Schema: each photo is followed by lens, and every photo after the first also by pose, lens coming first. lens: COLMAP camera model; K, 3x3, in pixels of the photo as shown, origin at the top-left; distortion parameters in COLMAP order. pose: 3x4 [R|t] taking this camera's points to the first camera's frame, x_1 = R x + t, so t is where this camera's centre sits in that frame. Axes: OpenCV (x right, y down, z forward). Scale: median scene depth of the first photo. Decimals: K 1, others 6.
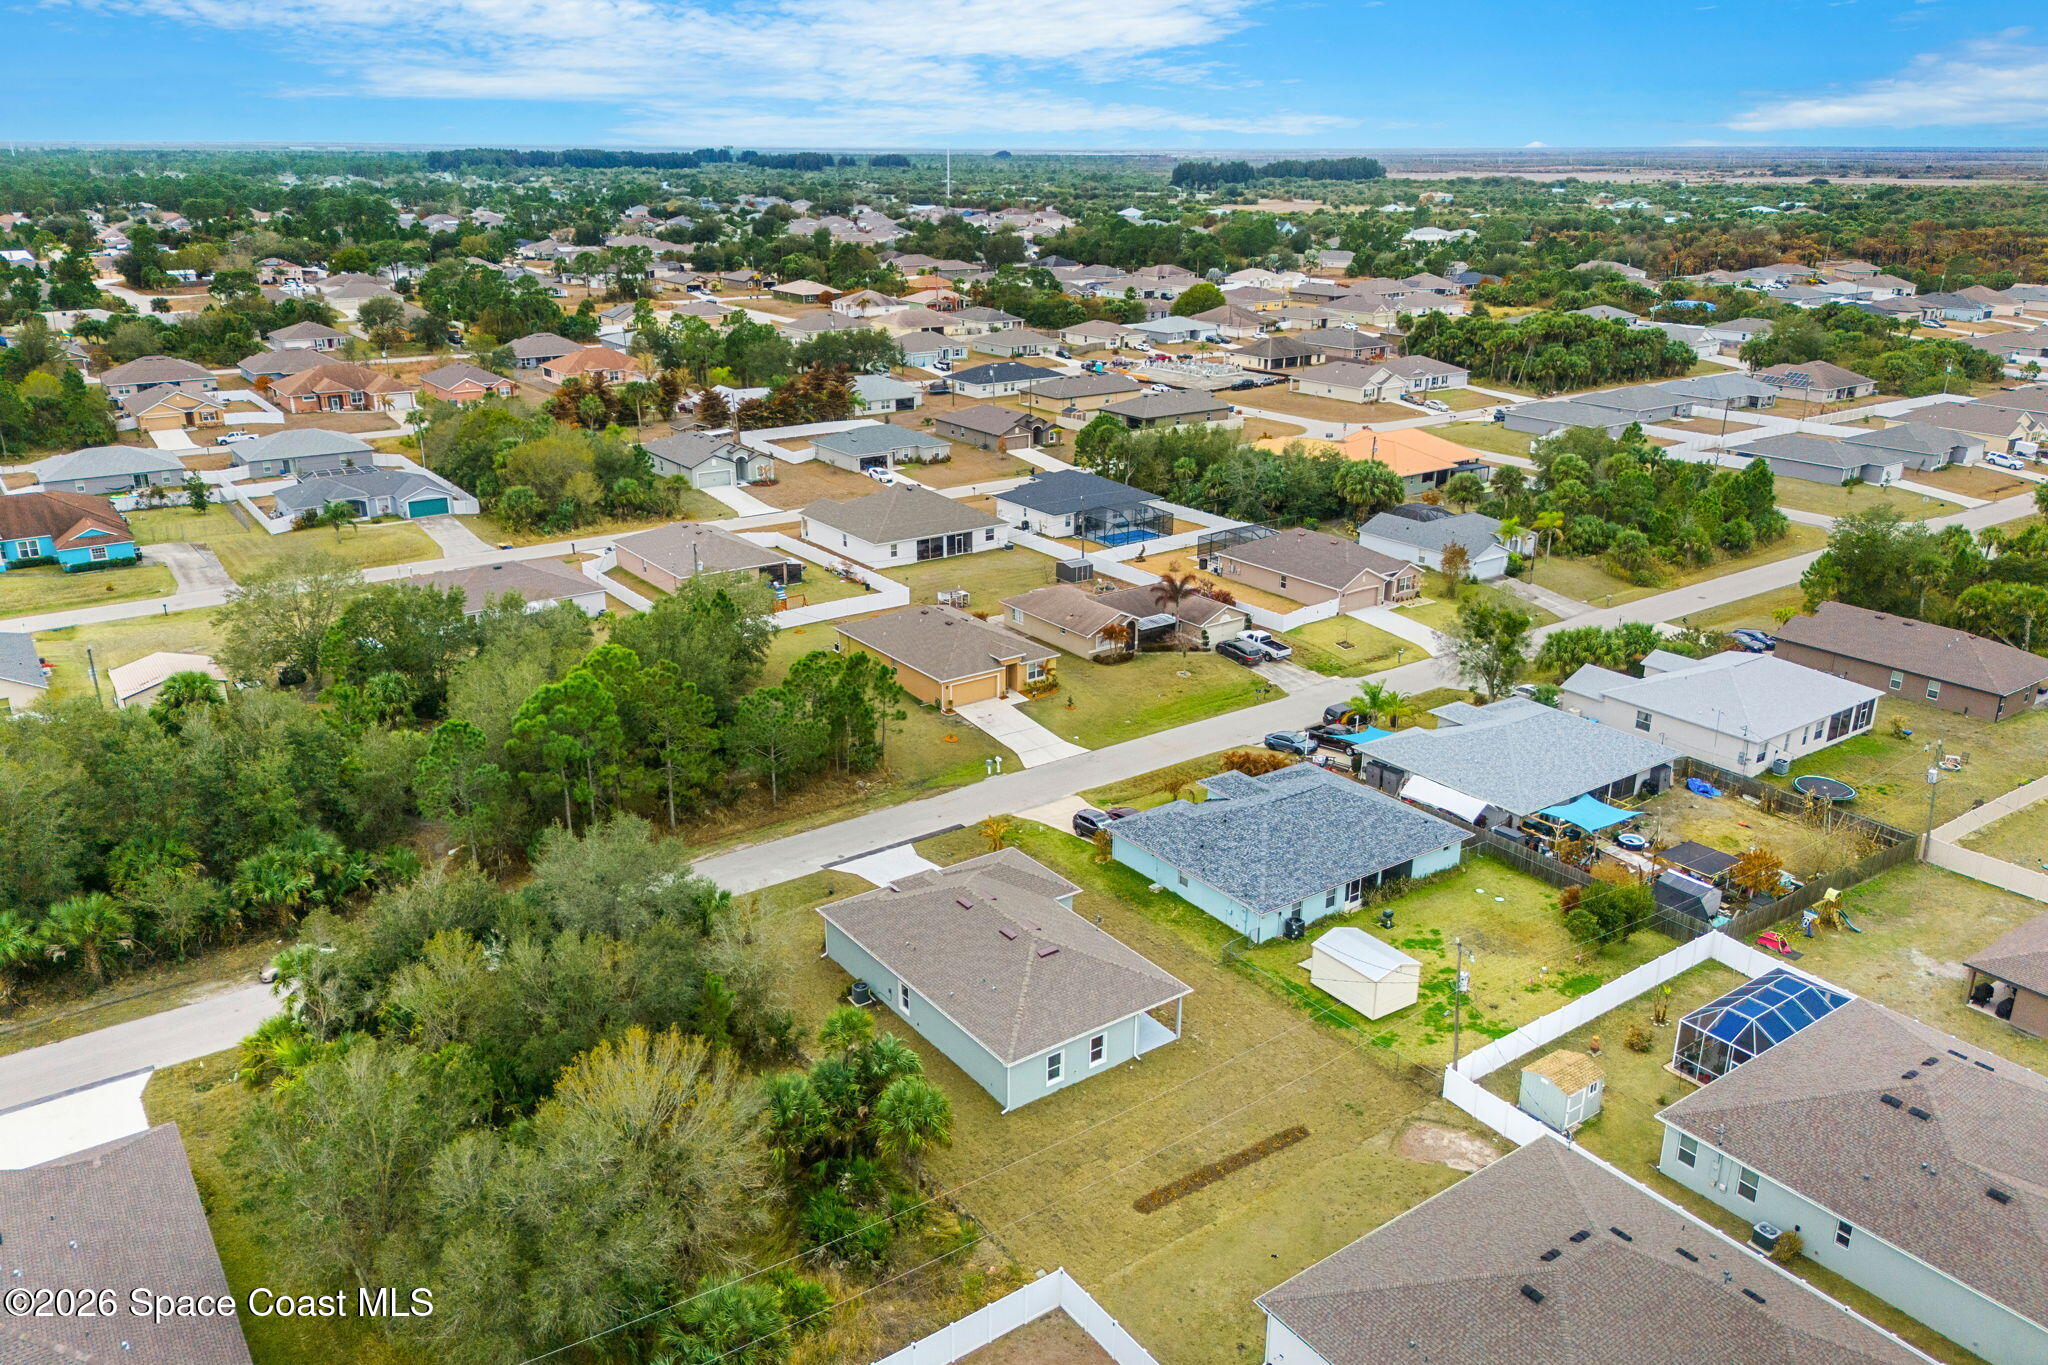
lens RADIAL K [[1488.9, 0, 1023.0], [0, 1488.9, 711.0], [0, 0, 1]] dist [0.094045, -0.110354]
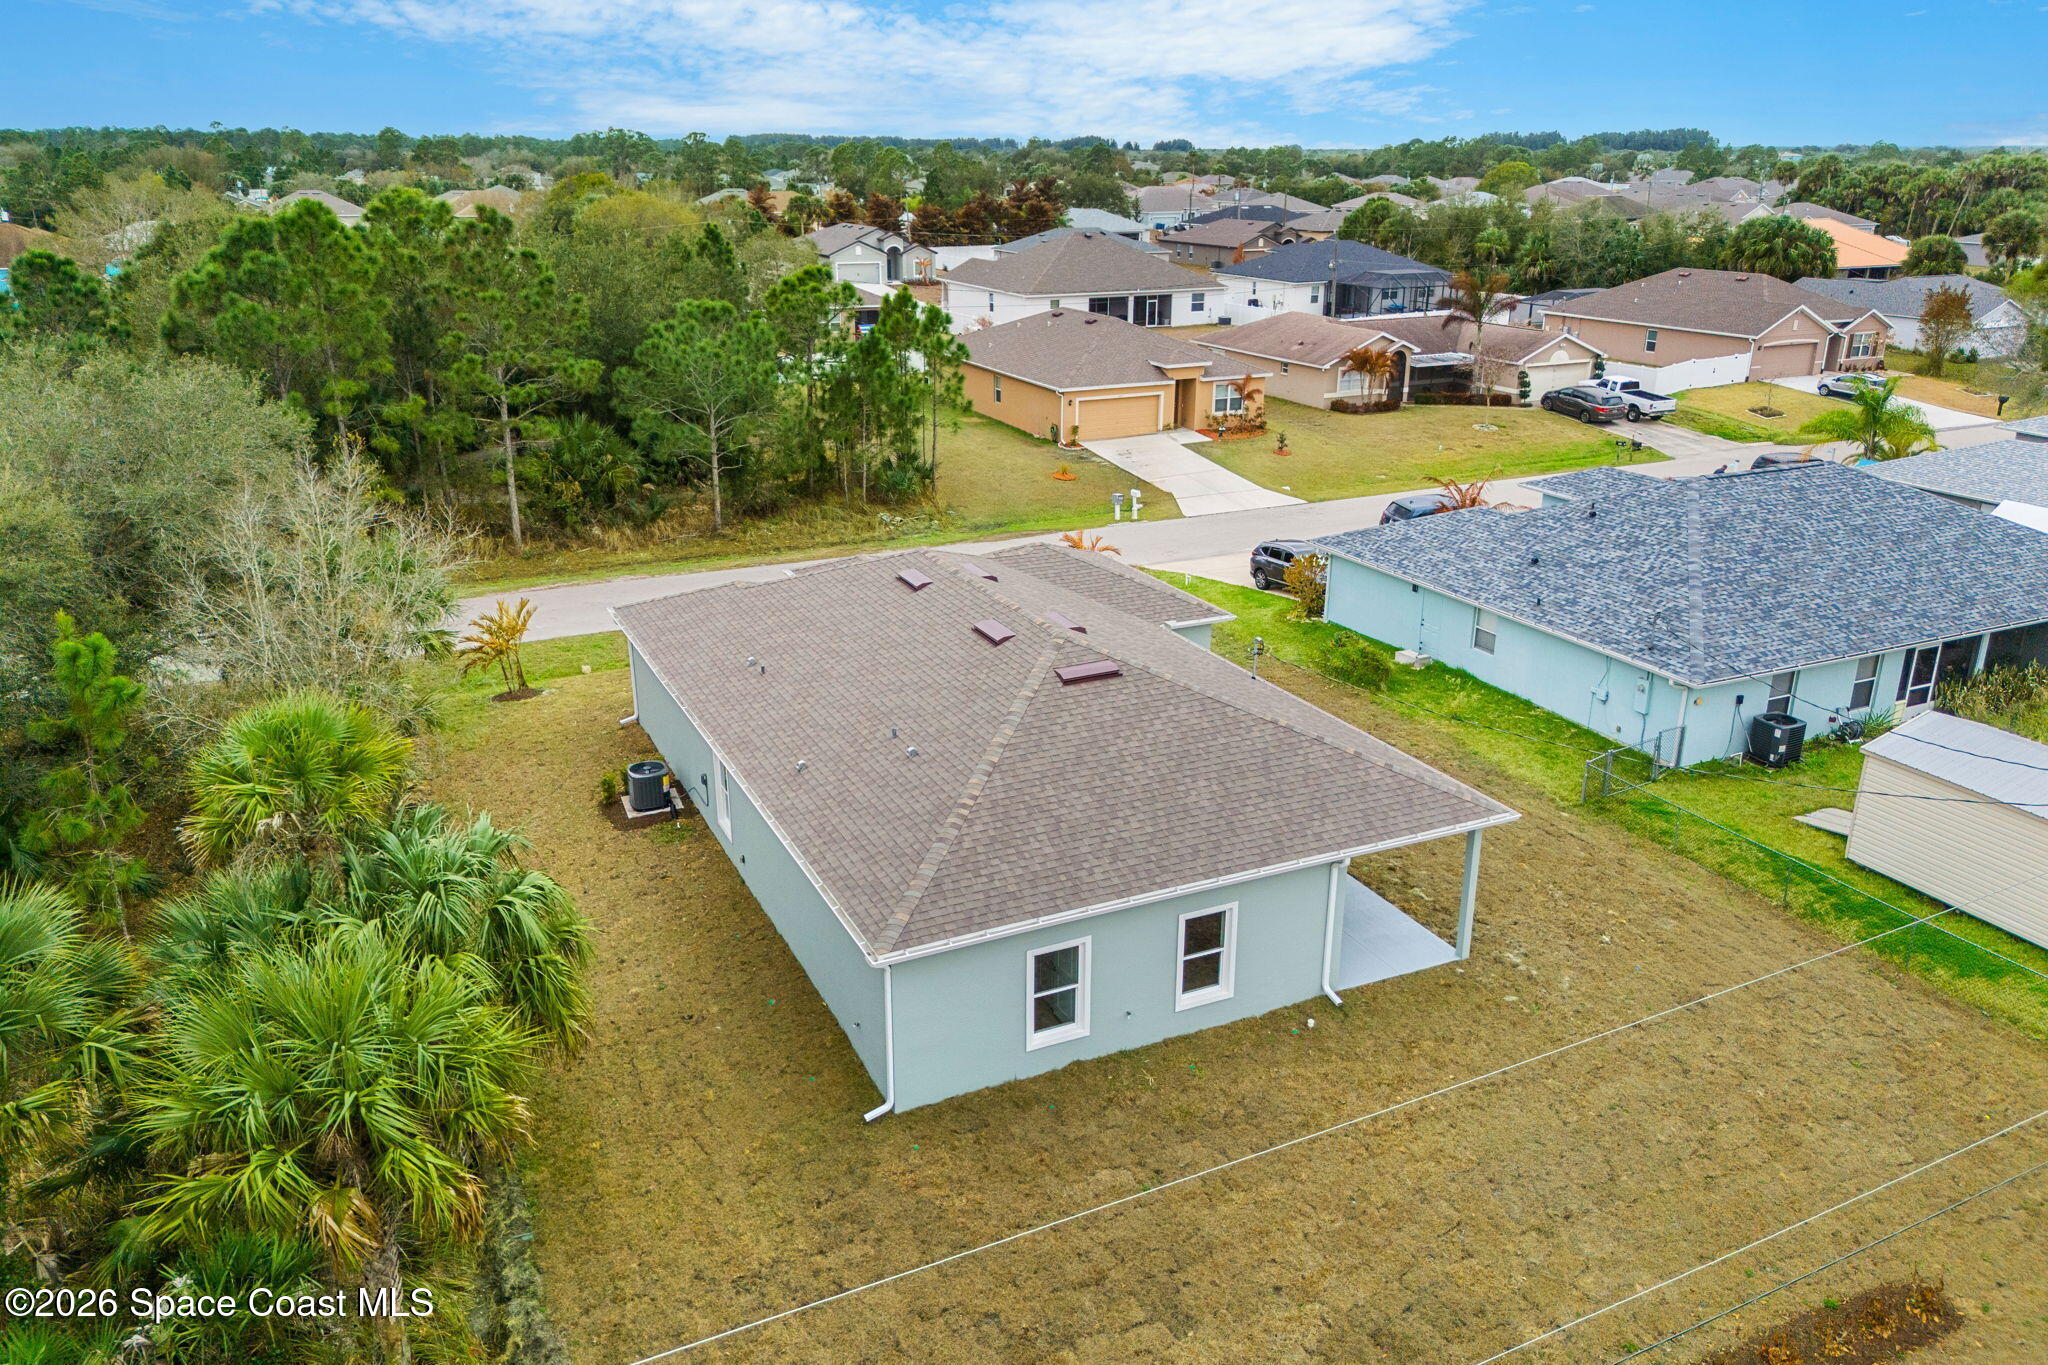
lens RADIAL K [[1488.9, 0, 1023.0], [0, 1488.9, 711.0], [0, 0, 1]] dist [0.094045, -0.110354]
pose [[0.983777, 0.061176, -0.168642, 0.039260], [-0.061806, 0.998087, 0.001518, 0.110330], [0.168412, 0.008929, 0.985676, 0.423688]]
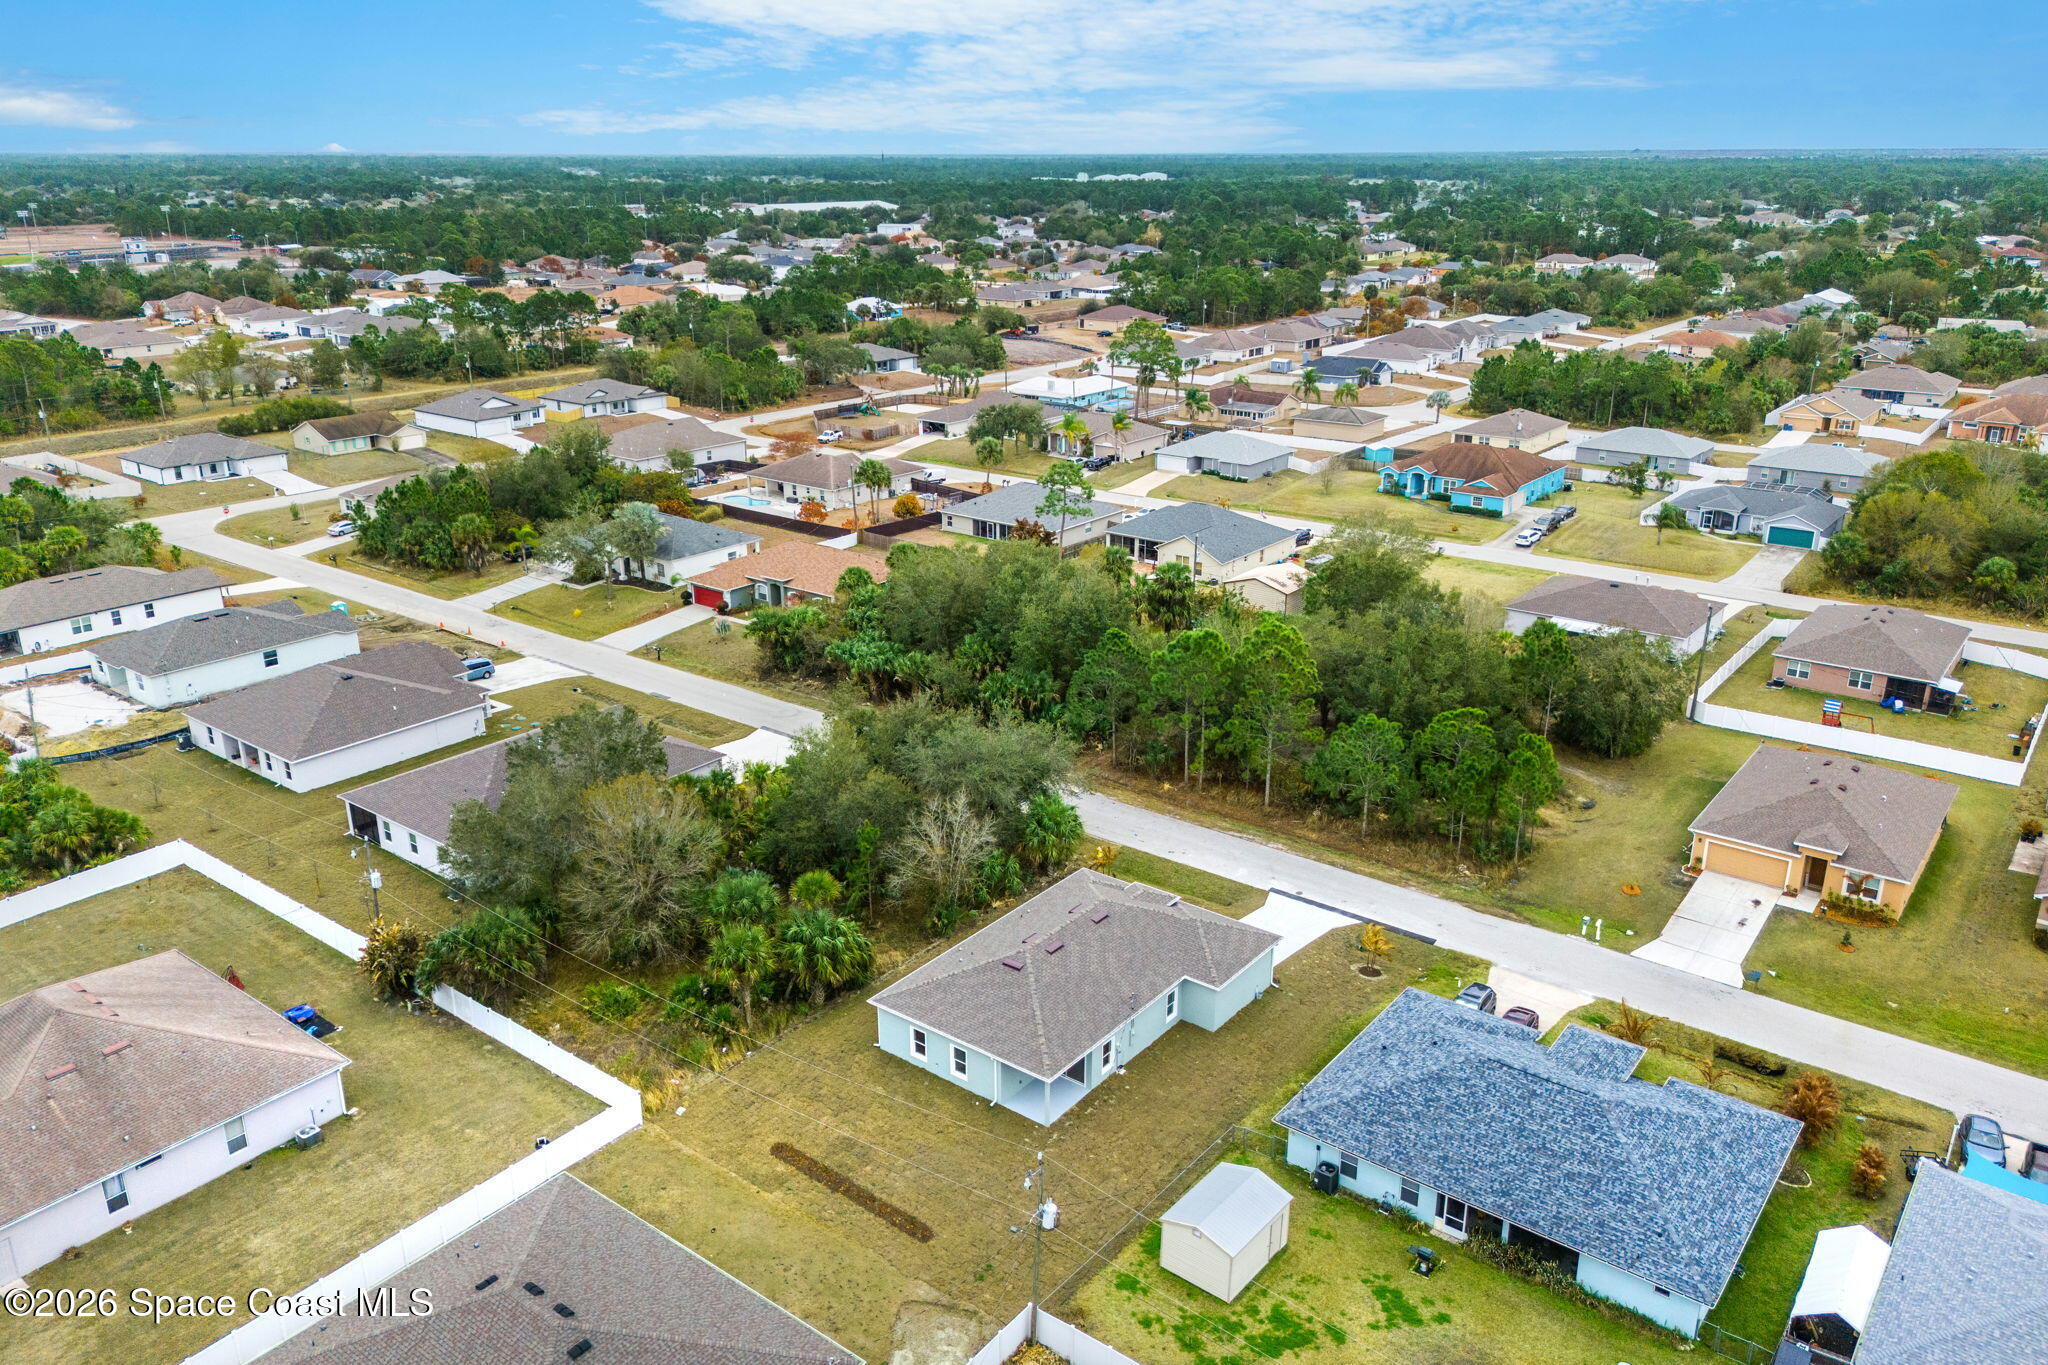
lens RADIAL K [[1488.9, 0, 1023.0], [0, 1488.9, 711.0], [0, 0, 1]] dist [0.094045, -0.110354]
pose [[0.281219, 0.331653, -0.900512, 0.552253], [-0.336513, 0.912876, 0.231118, -0.144417], [0.898707, 0.238039, 0.368324, 0.387343]]
